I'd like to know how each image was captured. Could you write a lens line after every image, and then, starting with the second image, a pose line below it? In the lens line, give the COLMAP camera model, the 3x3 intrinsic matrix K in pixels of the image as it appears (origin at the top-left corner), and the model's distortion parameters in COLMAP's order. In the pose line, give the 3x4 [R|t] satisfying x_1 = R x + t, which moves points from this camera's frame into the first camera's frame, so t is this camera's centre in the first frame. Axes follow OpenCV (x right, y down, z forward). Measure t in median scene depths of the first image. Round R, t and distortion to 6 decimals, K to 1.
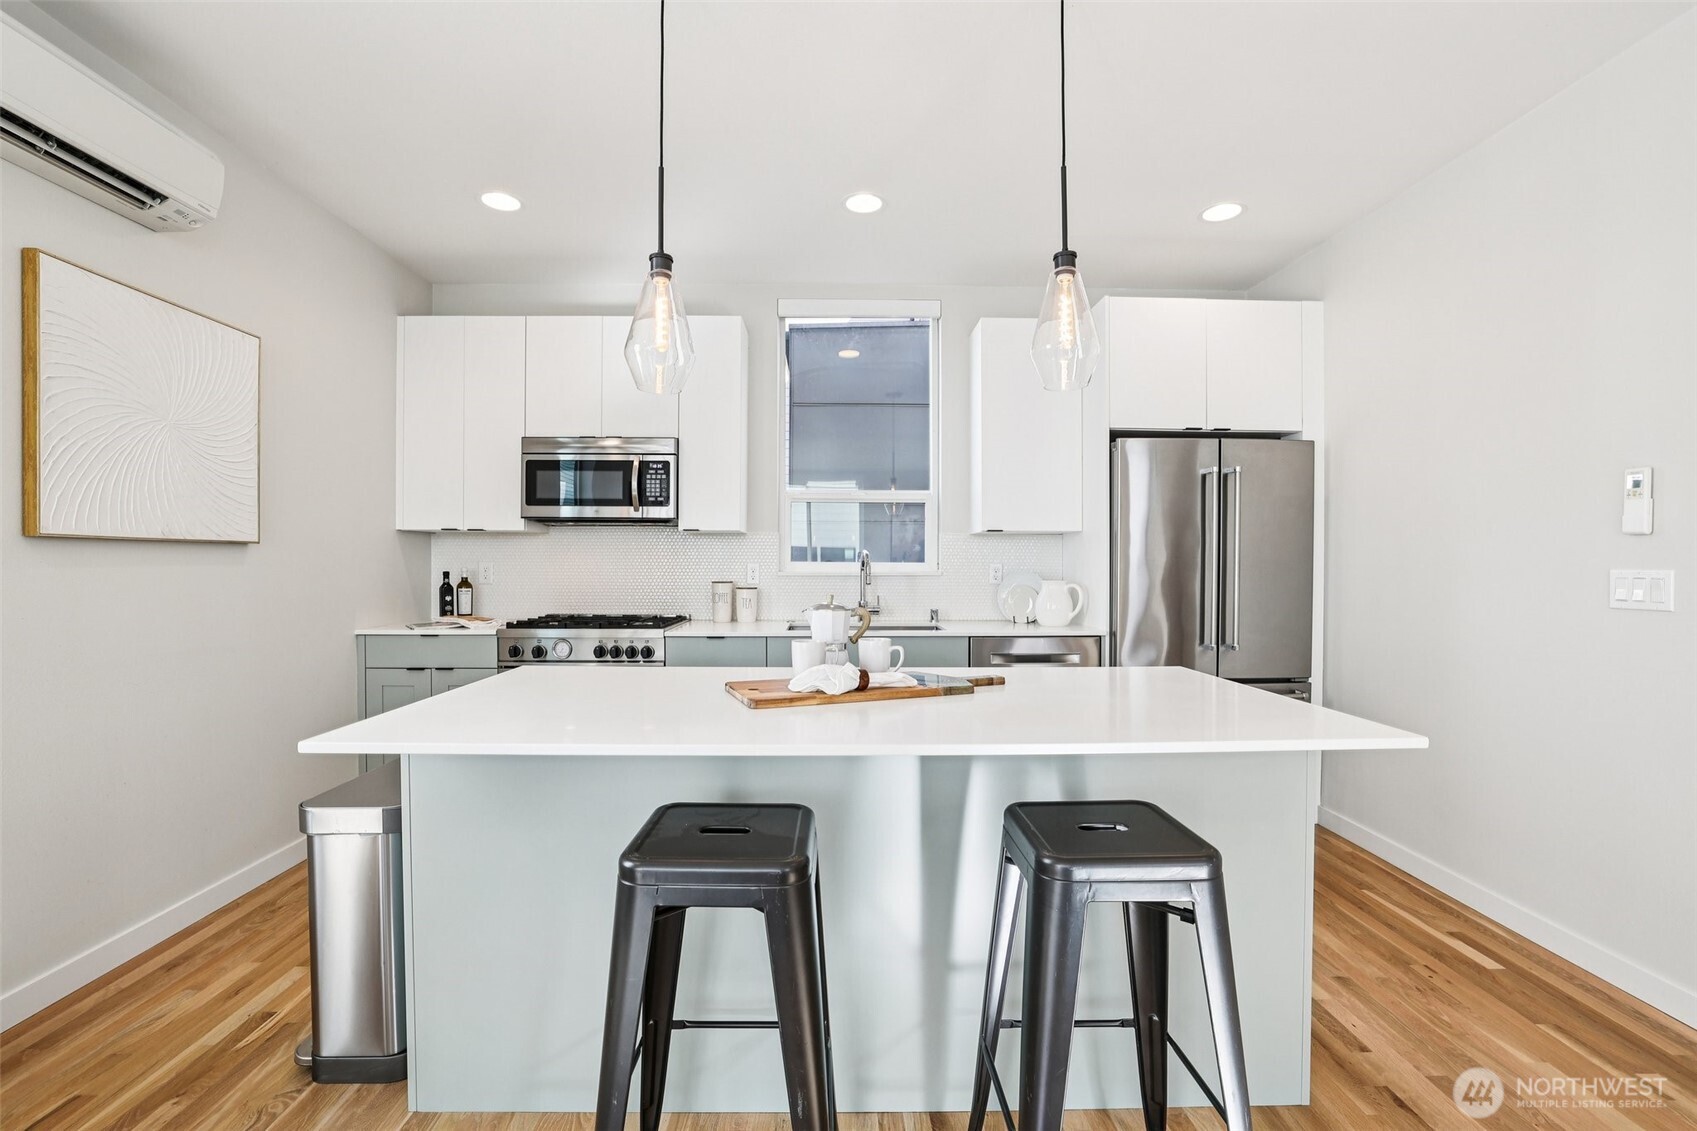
lens RADIAL K [[739.8, 0, 848.5], [0, 739.8, 565.5], [0, 0, 1]] dist [-0.056903, 0.021862]
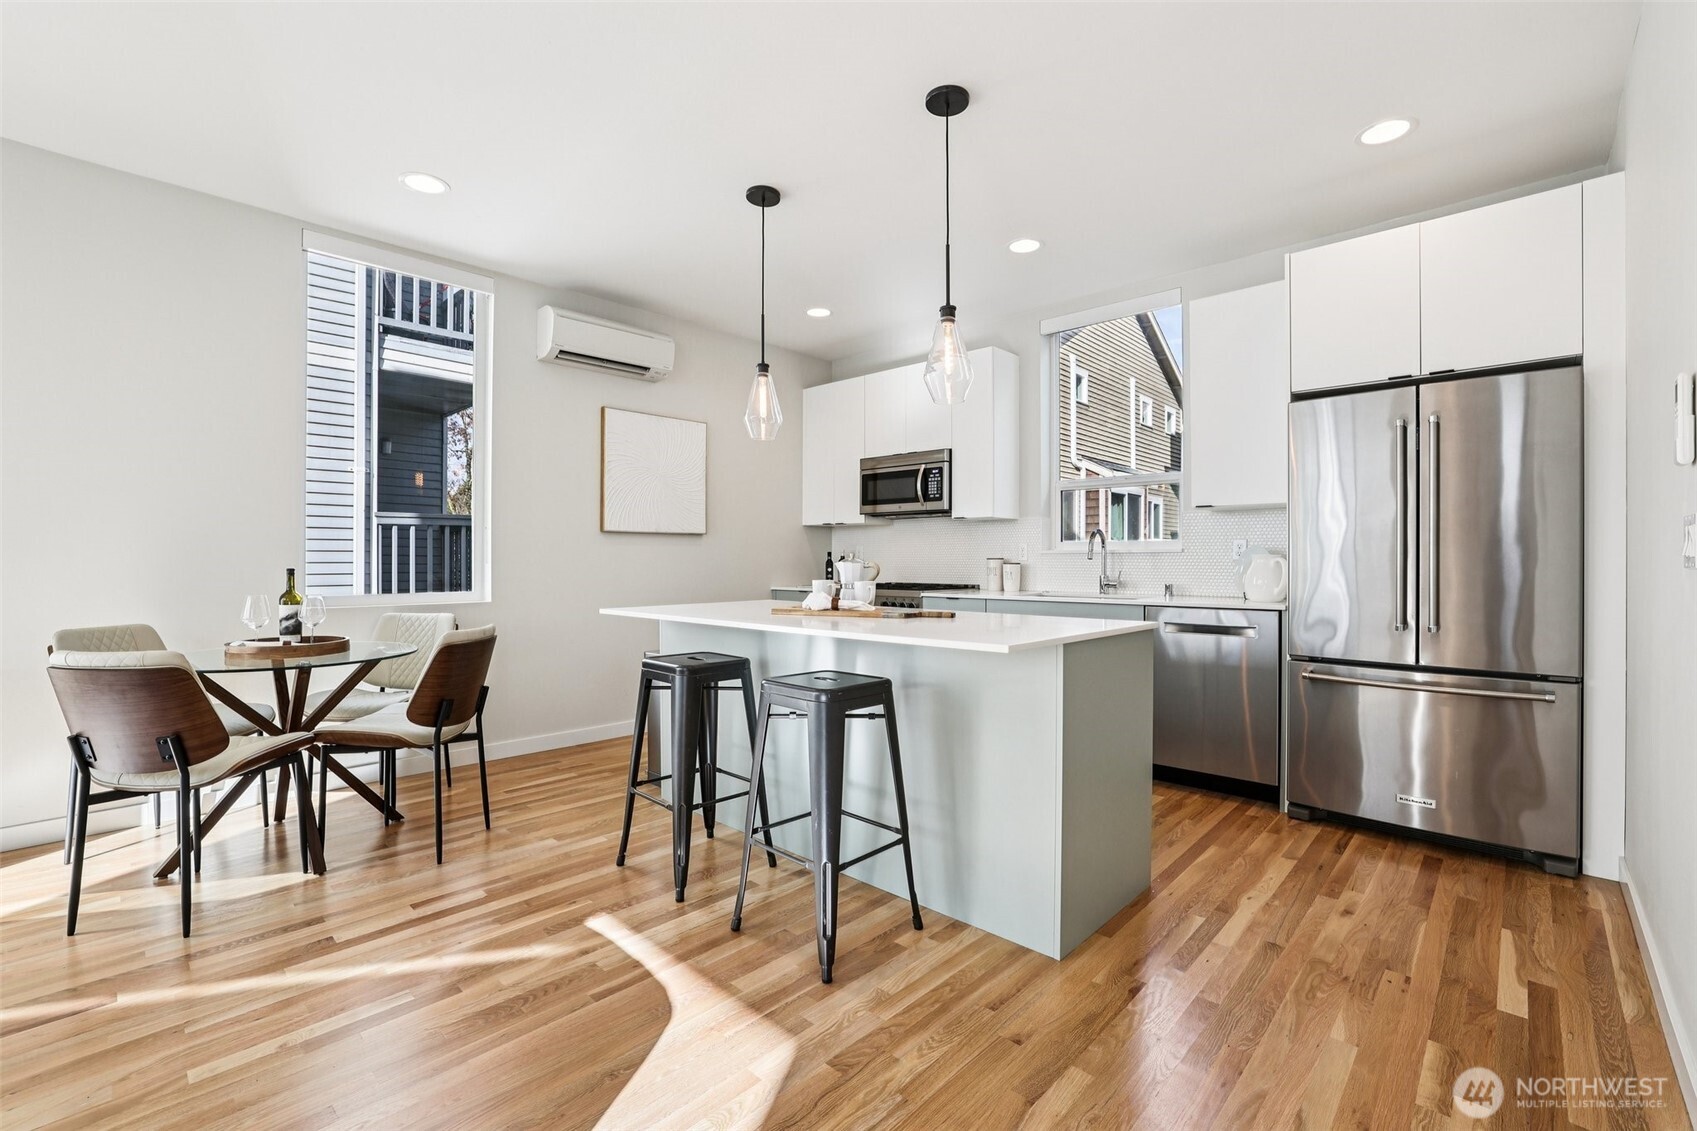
lens RADIAL K [[739.8, 0, 848.5], [0, 739.8, 565.5], [0, 0, 1]] dist [-0.056903, 0.021862]
pose [[0.709082, 0.002720, -0.705121, 0.577554], [-0.000095, 0.999993, 0.003762, 0.031548], [0.705126, -0.002601, 0.709077, -0.065737]]
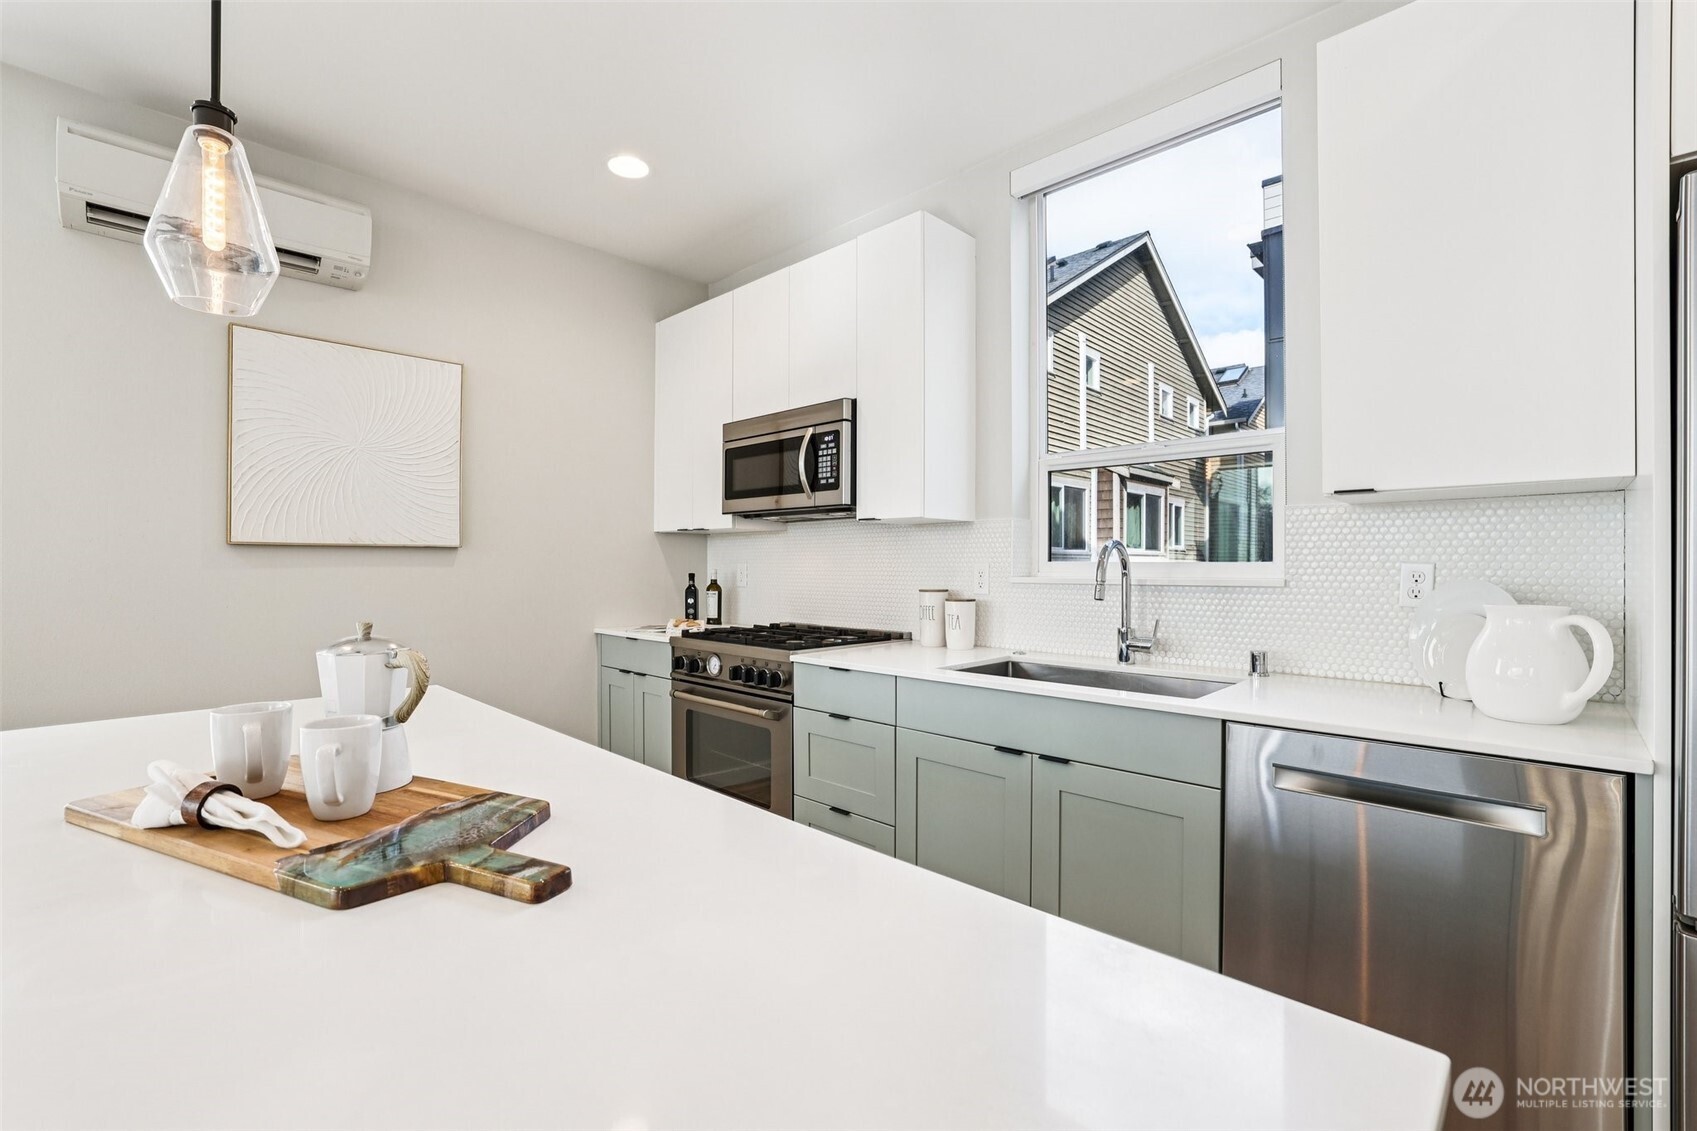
lens RADIAL K [[739.8, 0, 848.5], [0, 739.8, 565.5], [0, 0, 1]] dist [-0.056903, 0.021862]
pose [[0.697441, -0.001418, -0.716641, 0.309191], [-0.000951, 0.999995, -0.002904, 0.000384], [0.716641, 0.002707, 0.697437, 0.476270]]
